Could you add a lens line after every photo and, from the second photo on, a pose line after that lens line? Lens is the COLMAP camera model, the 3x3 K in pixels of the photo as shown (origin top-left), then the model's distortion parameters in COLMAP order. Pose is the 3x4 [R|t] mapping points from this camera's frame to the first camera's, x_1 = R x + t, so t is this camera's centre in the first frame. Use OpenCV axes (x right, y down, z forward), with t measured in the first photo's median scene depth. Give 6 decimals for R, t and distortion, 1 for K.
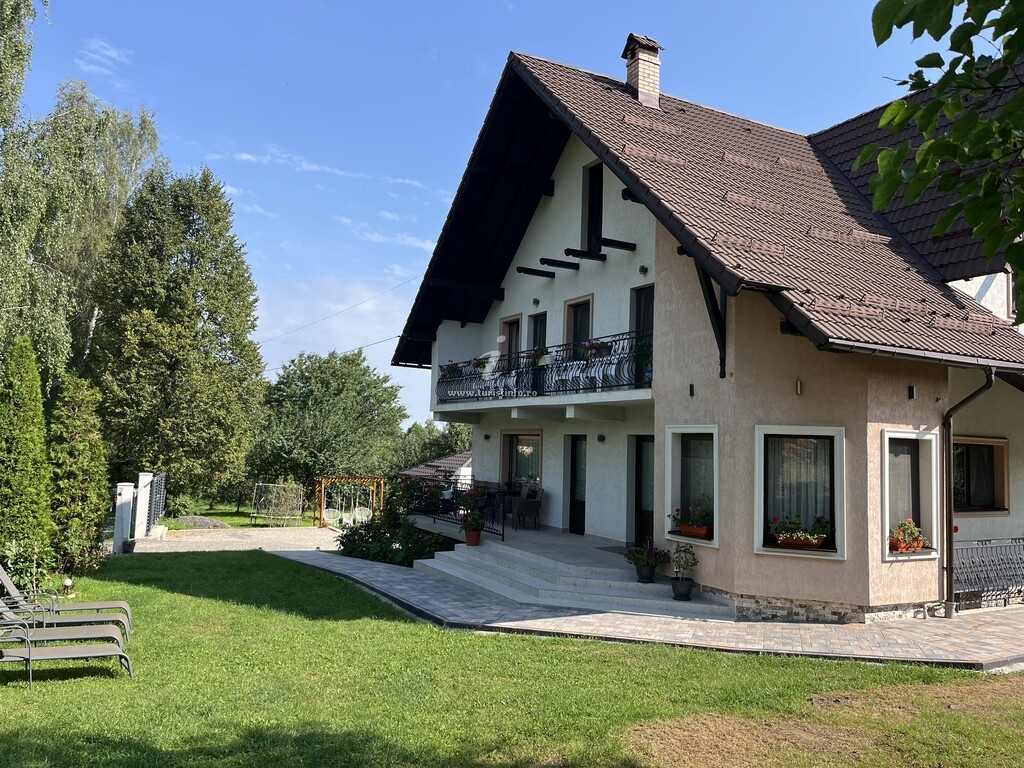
lens RADIAL K [[769.5, 0, 513.6], [0, 769.5, 382.1], [0, 0, 1]] dist [0.056387, -0.074735]
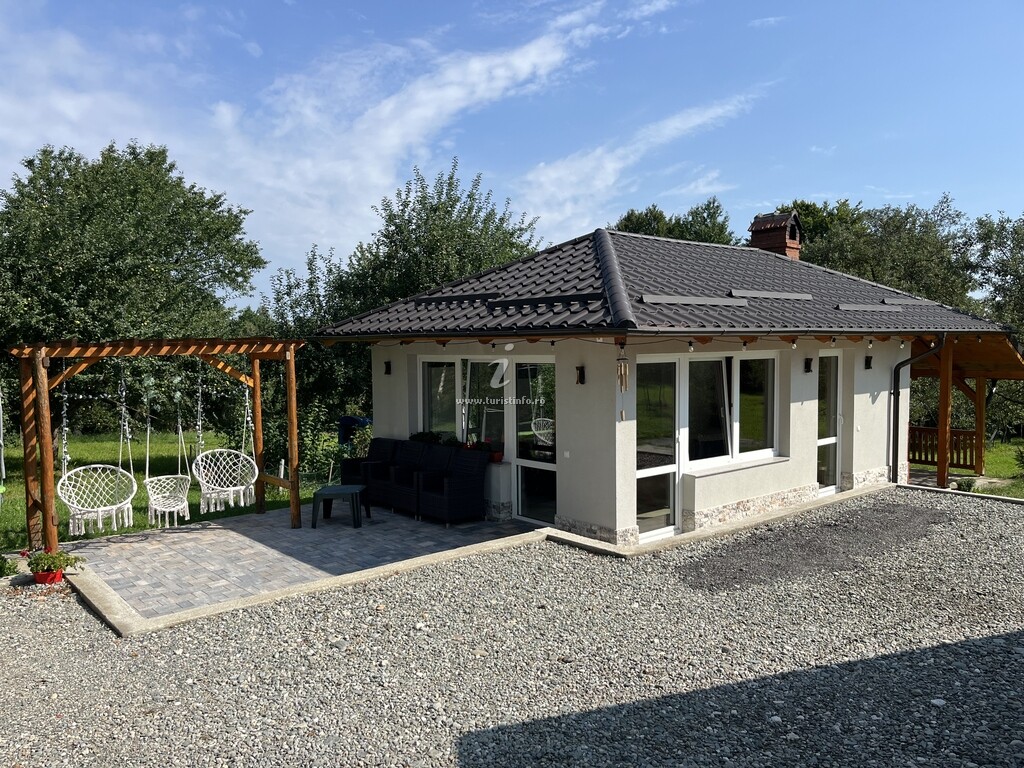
lens RADIAL K [[769.5, 0, 509.2], [0, 769.5, 384.6], [0, 0, 1]] dist [0.056387, -0.074735]
pose [[0.975992, -0.040340, 0.214039, -0.086235], [0.011919, 0.991118, 0.132449, 0.058779], [-0.217481, -0.126718, 0.967804, 0.401044]]
